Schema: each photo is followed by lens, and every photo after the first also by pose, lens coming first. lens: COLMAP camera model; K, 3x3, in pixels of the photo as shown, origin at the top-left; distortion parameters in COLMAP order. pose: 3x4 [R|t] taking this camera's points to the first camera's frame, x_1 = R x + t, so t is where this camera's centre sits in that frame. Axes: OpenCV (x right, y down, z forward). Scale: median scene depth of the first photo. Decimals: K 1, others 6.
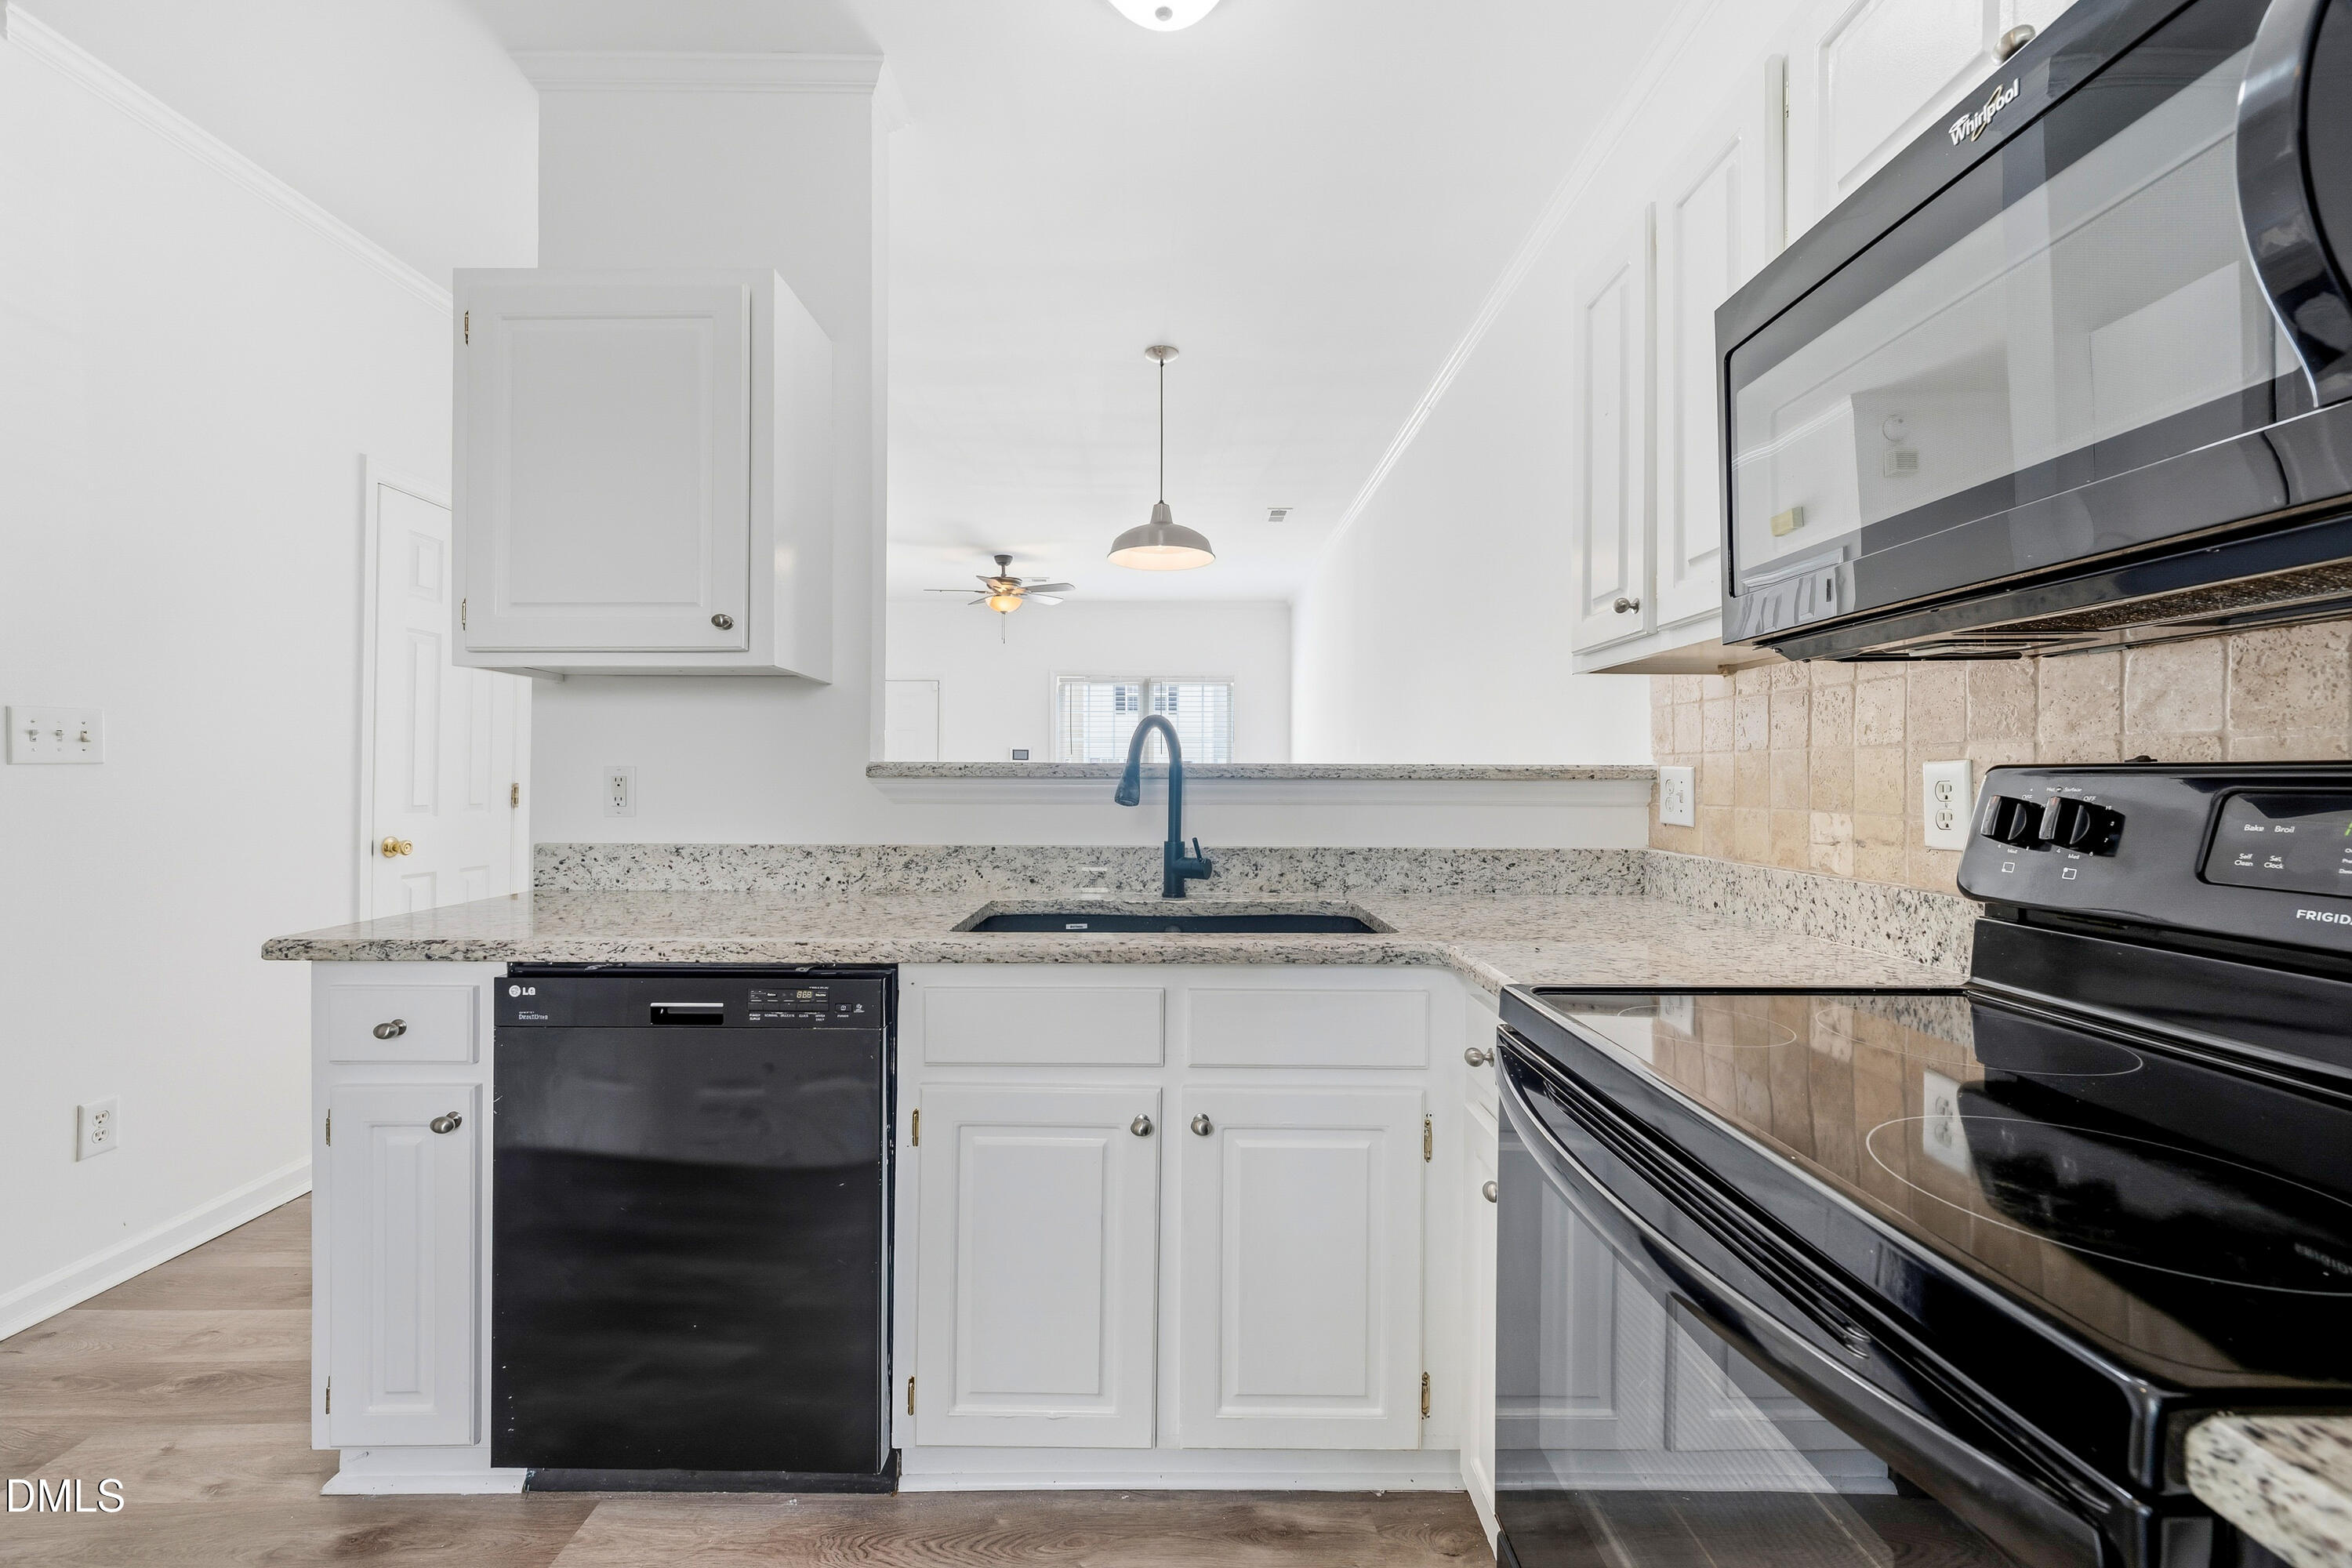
lens RADIAL K [[940.6, 0, 1177.2], [0, 940.6, 771.8], [0, 0, 1]] dist [-0.001528, 0.000260]
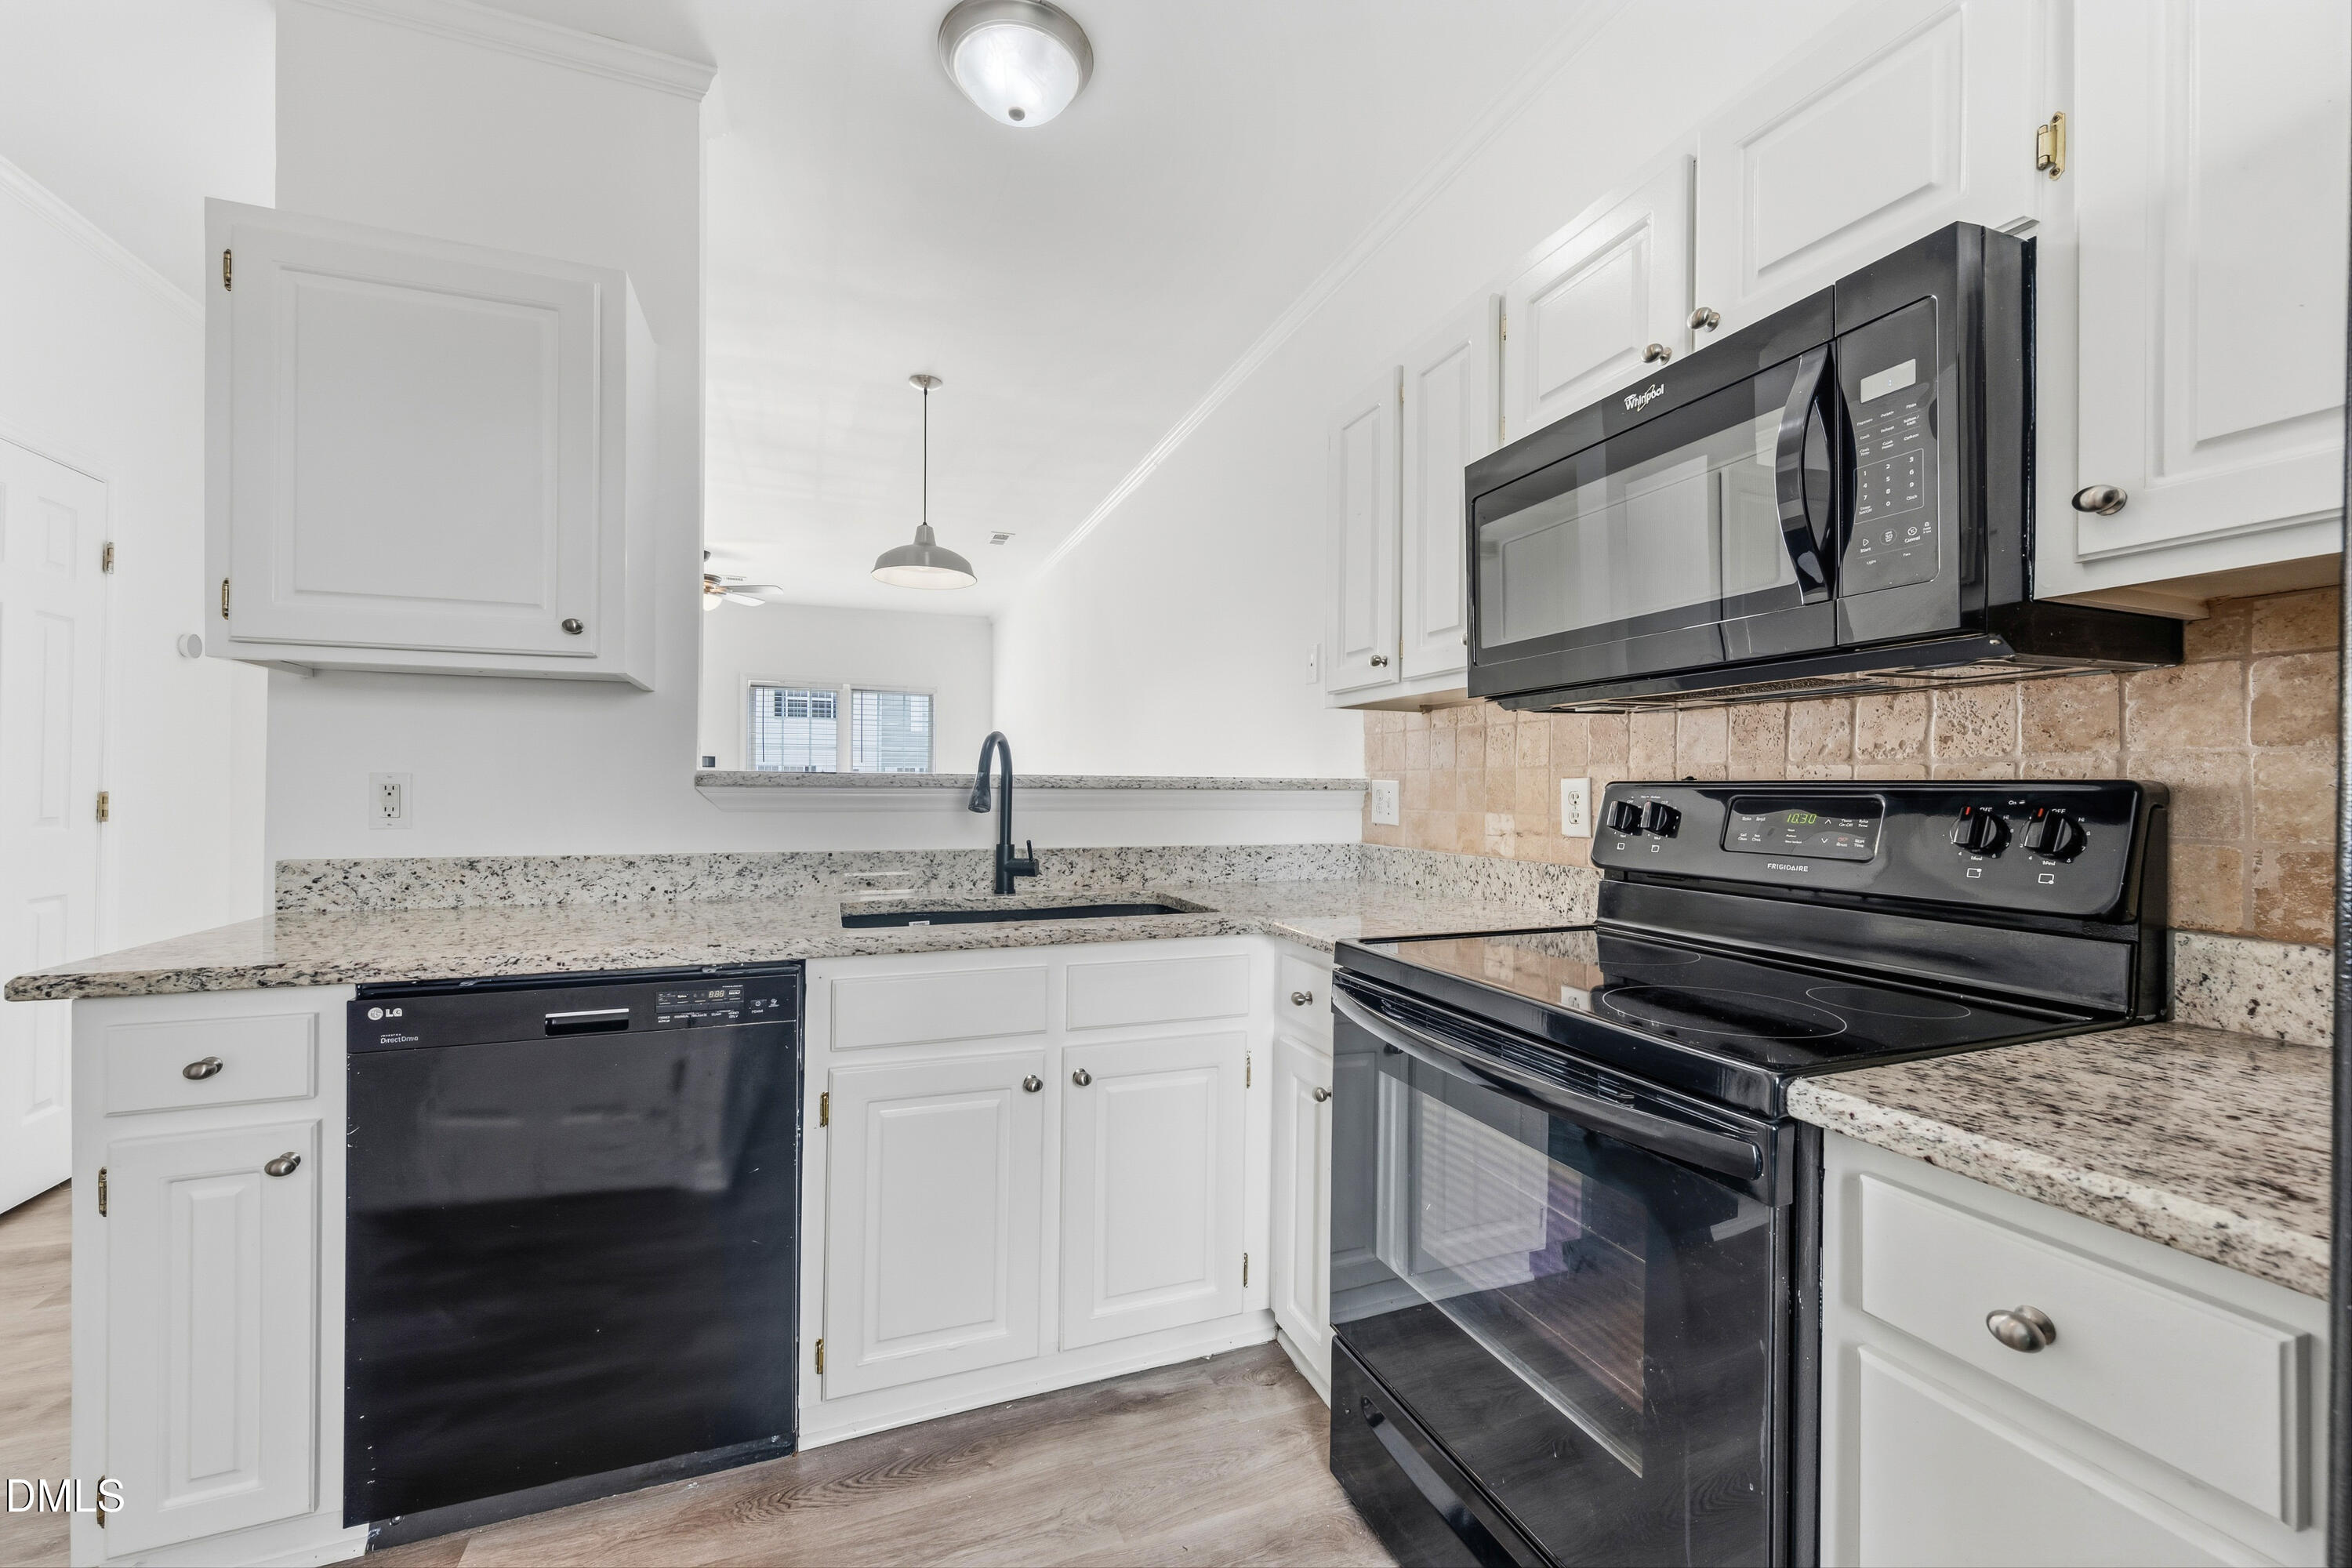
lens RADIAL K [[913.2, 0, 1179.9], [0, 913.2, 786.9], [0, 0, 1]] dist [0.000687, -0.000169]
pose [[0.933712, 0.003089, 0.358012, -0.254194], [-0.005269, 0.999973, 0.005115, -0.001449], [-0.357987, -0.006663, 0.933703, -0.120577]]
